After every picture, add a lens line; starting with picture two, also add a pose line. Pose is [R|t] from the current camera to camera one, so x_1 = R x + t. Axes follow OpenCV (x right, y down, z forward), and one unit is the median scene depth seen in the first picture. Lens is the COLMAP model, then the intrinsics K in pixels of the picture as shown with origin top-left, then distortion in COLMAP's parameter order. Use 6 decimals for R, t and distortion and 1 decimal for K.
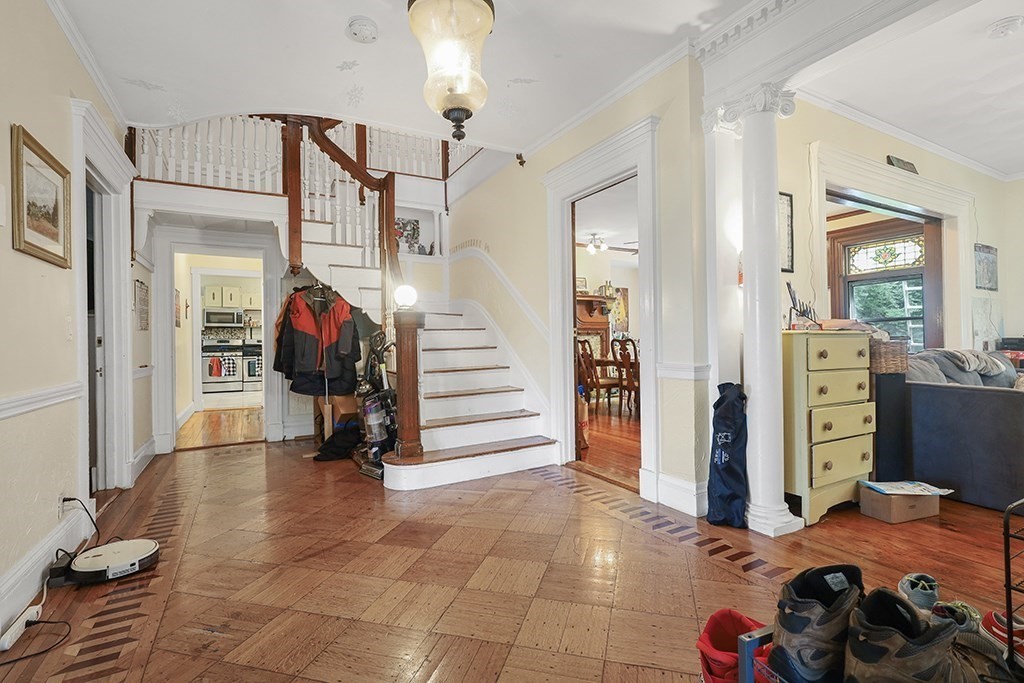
lens RADIAL K [[473.3, 0, 512.7], [0, 473.3, 340.3], [0, 0, 1]] dist [0.000361, -0.000285]
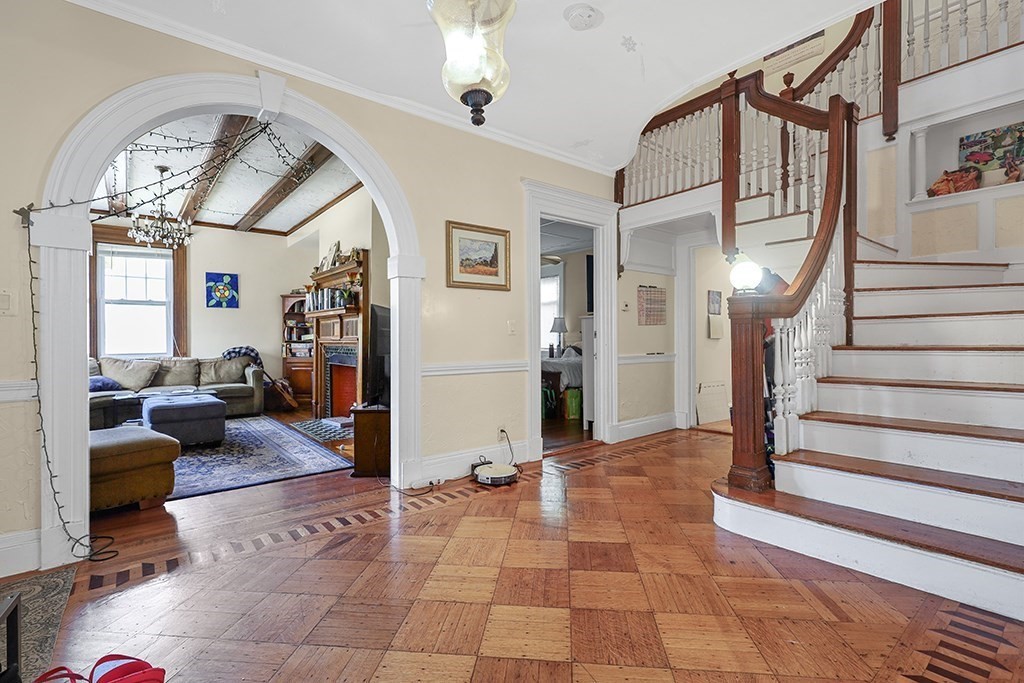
lens RADIAL K [[473.3, 0, 509.3], [0, 473.3, 339.9], [0, 0, 1]] dist [0.000361, -0.000285]
pose [[0.163844, 0.015564, -0.986364, 0.561610], [0.007213, 0.999830, 0.016975, -0.008504], [0.986460, -0.009896, 0.163703, 0.614315]]
